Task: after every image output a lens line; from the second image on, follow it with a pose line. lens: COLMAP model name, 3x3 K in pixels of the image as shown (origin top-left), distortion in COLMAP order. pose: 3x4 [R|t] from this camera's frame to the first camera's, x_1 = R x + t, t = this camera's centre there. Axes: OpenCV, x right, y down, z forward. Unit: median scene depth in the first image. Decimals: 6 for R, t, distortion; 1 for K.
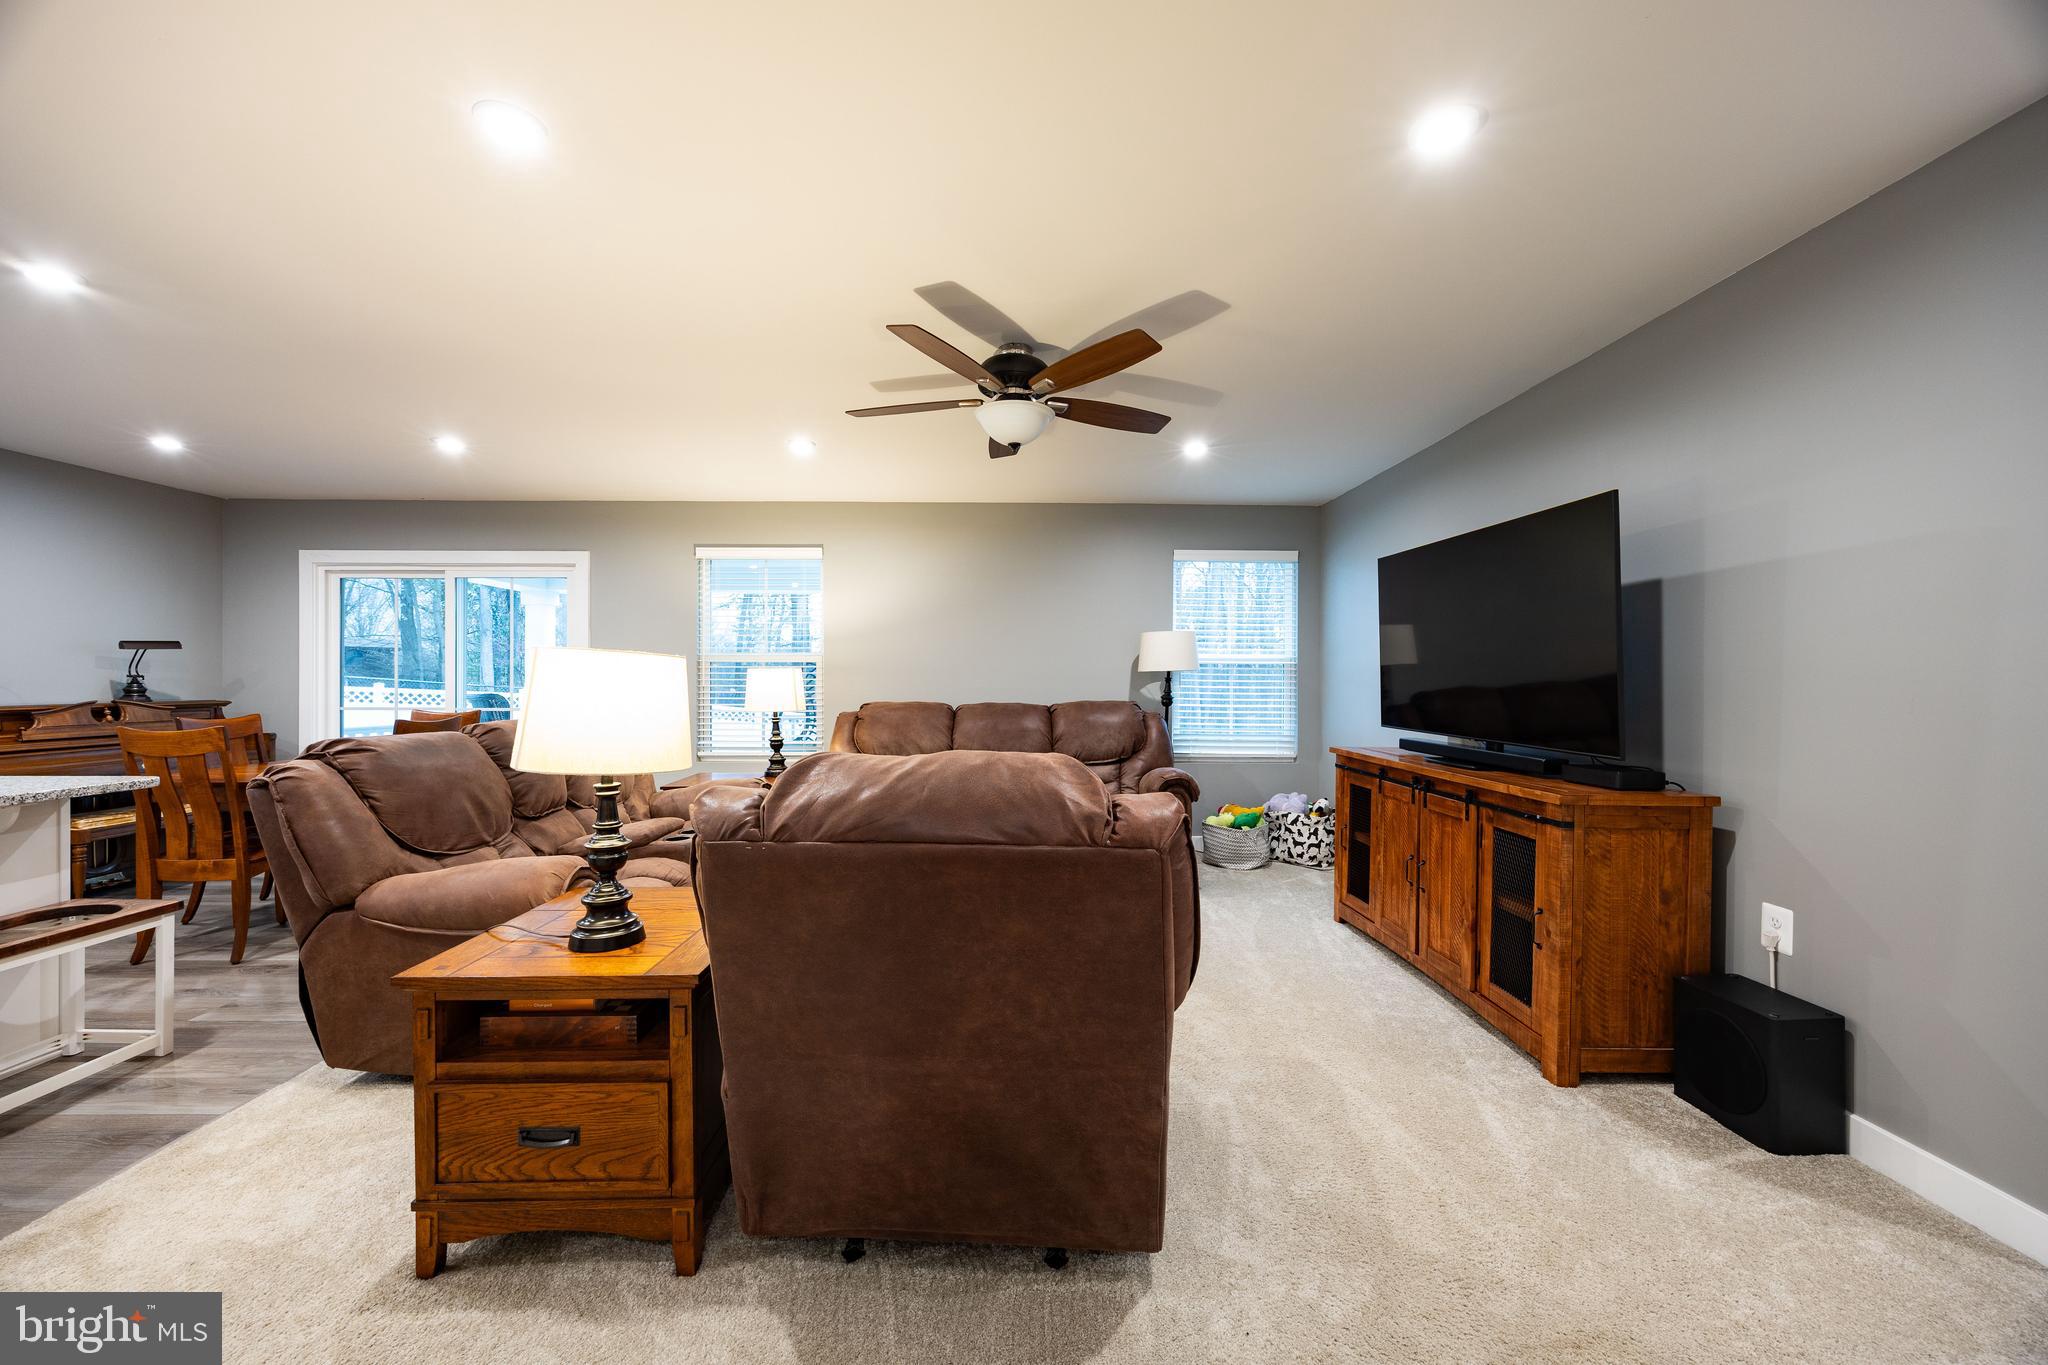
lens RADIAL K [[781.0, 0, 1024.8], [0, 781.0, 682.9], [0, 0, 1]] dist [-0.002854, 0.000185]
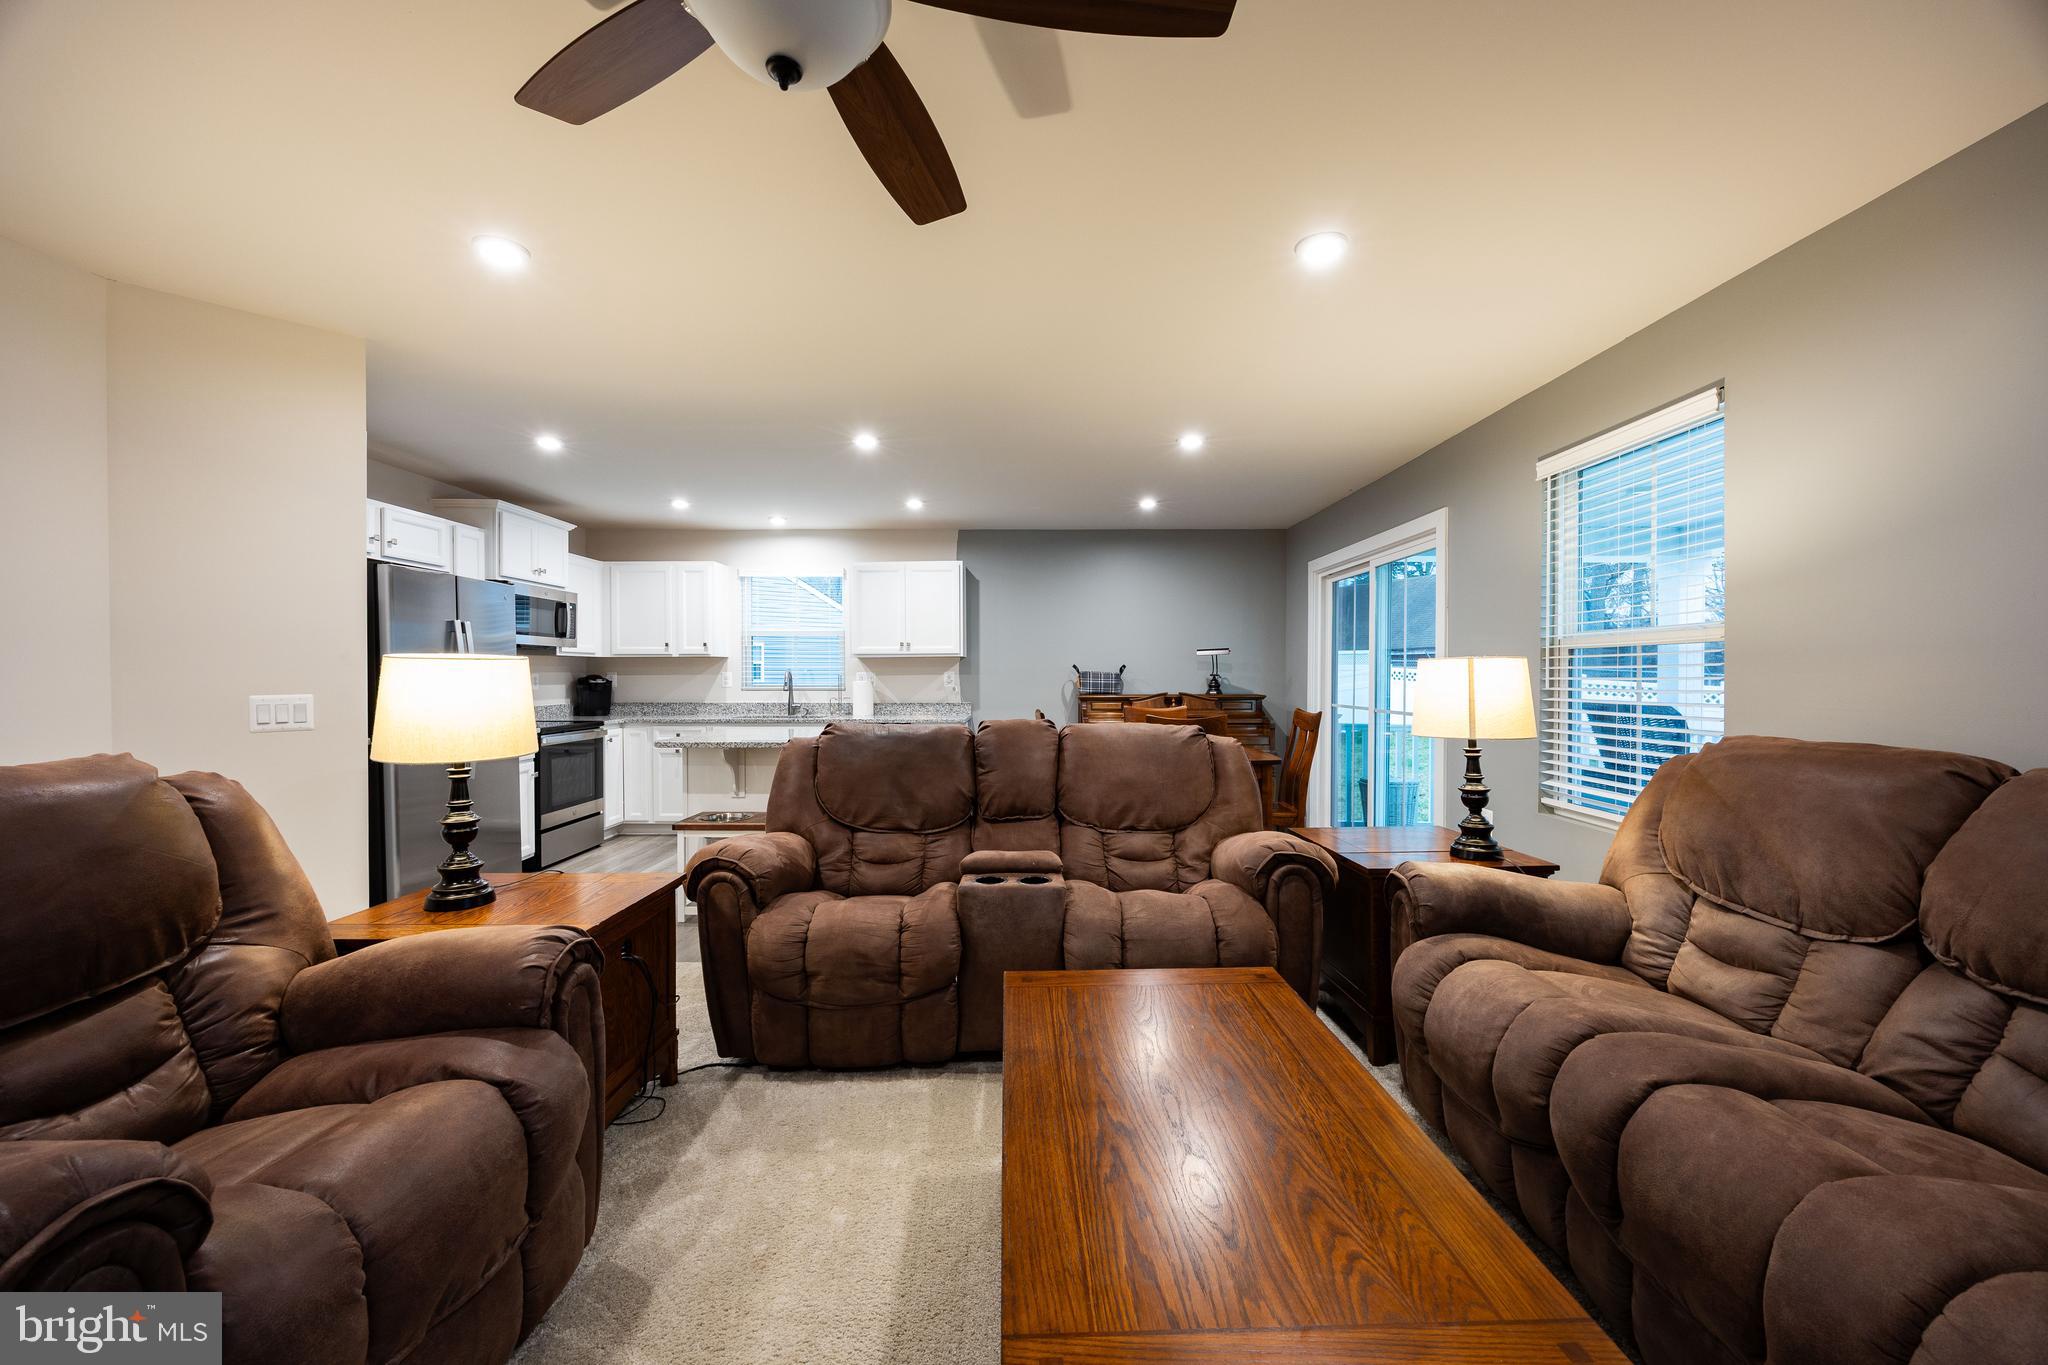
lens RADIAL K [[781.0, 0, 1026.5], [0, 781.0, 680.9], [0, 0, 1]] dist [-0.002854, 0.000185]
pose [[-0.011716, 0.004034, -0.999923, 0.223655], [-0.007017, 0.999967, 0.004116, -0.002638], [0.999907, 0.007065, -0.011687, 0.697124]]
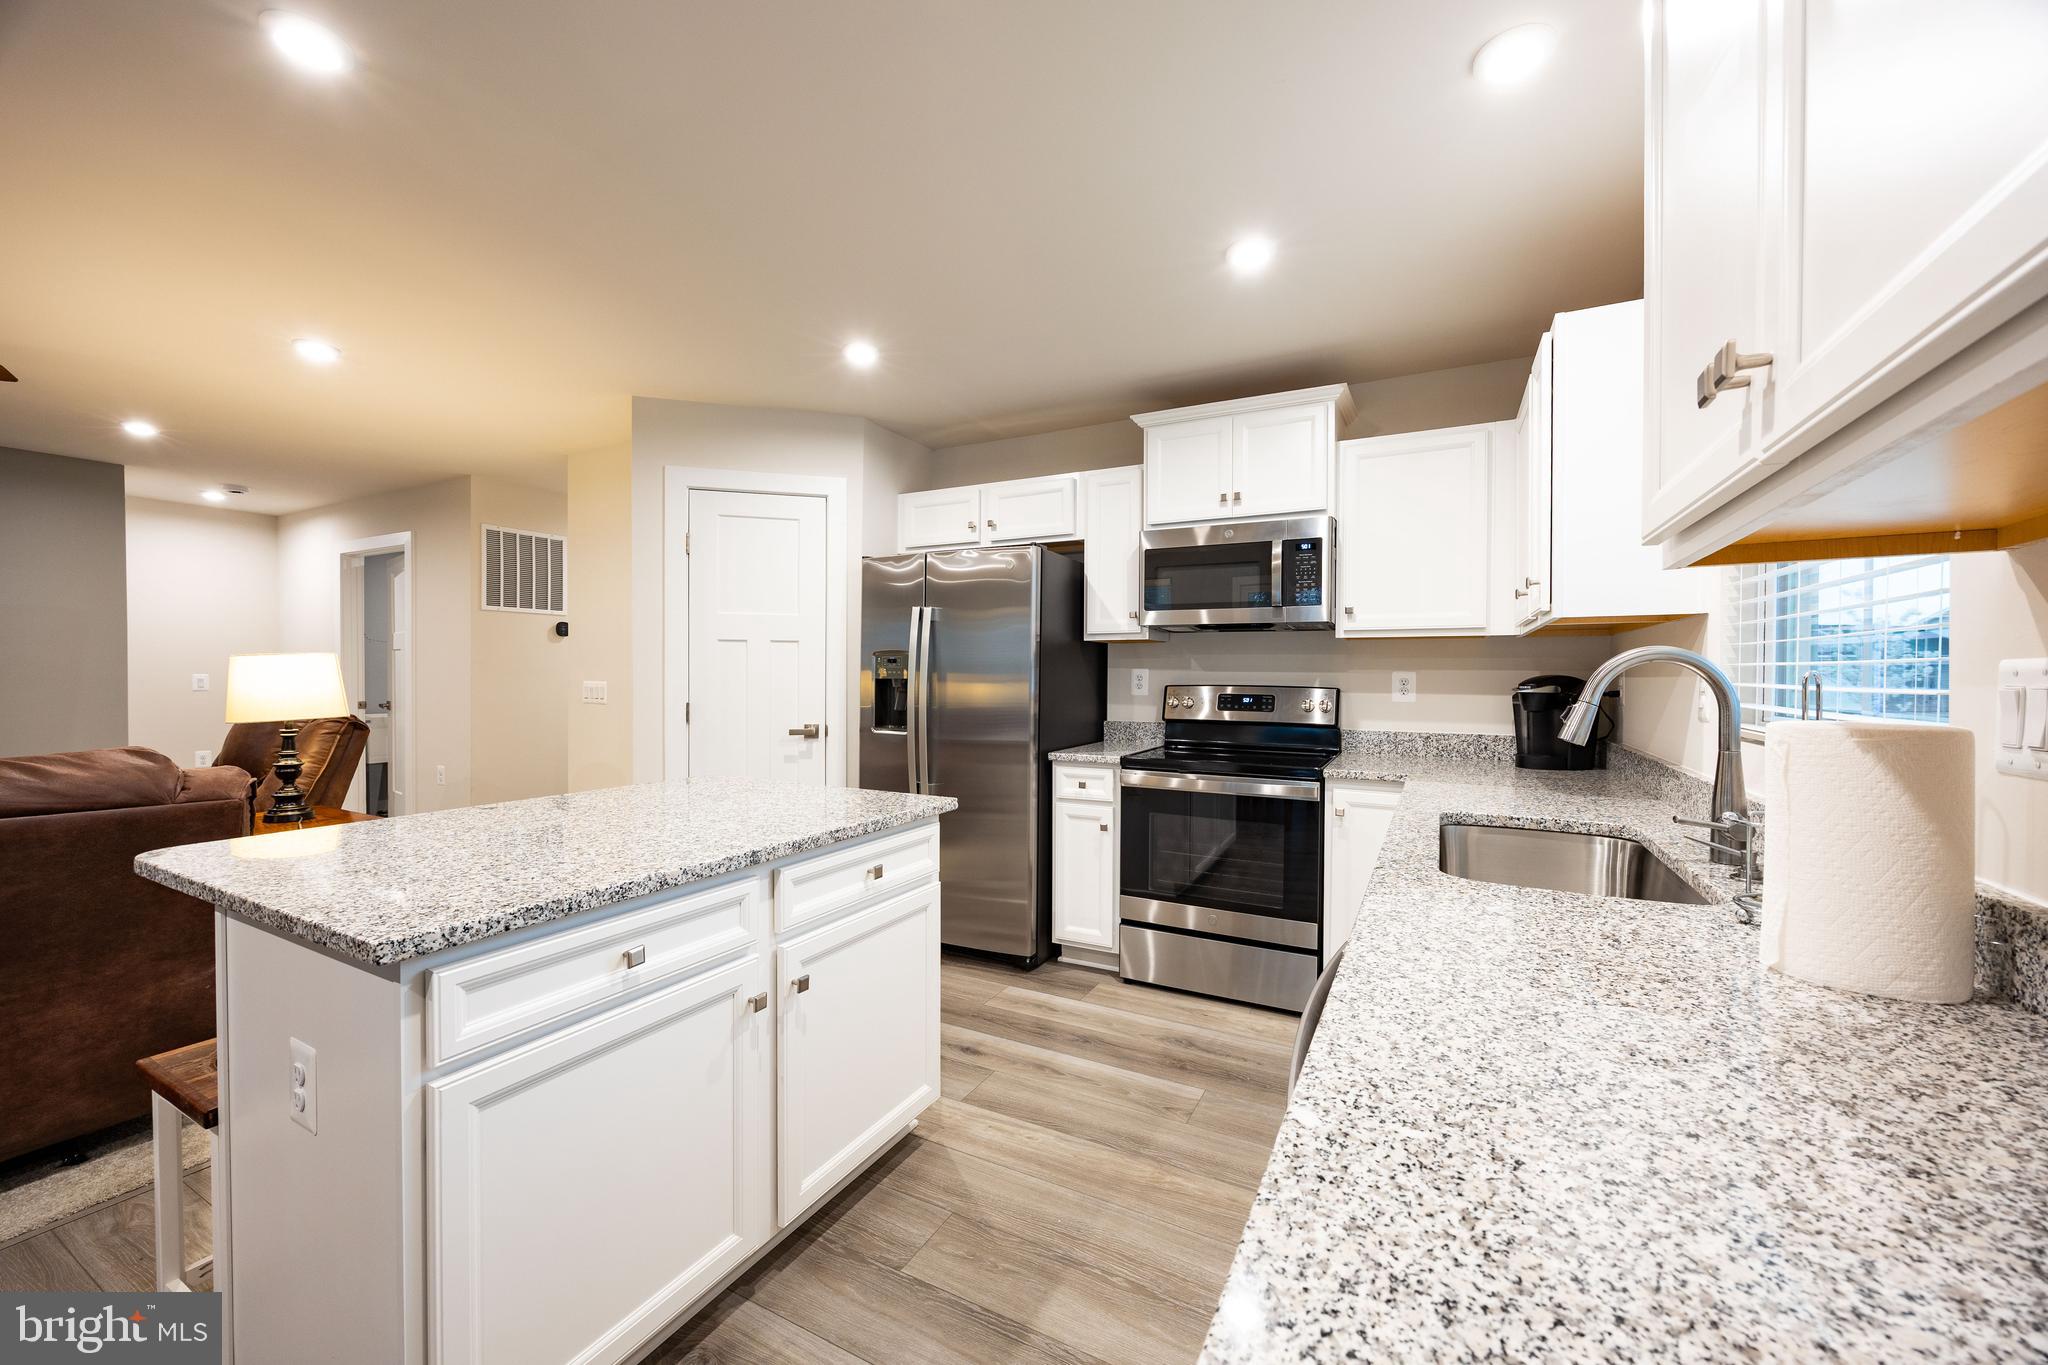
lens RADIAL K [[781.0, 0, 1027.2], [0, 781.0, 685.2], [0, 0, 1]] dist [-0.002854, 0.000185]
pose [[-0.876774, -0.016801, 0.480608, -1.070223], [-0.006356, 0.999707, 0.023353, -0.006293], [-0.480860, 0.017421, -0.876624, 0.651111]]
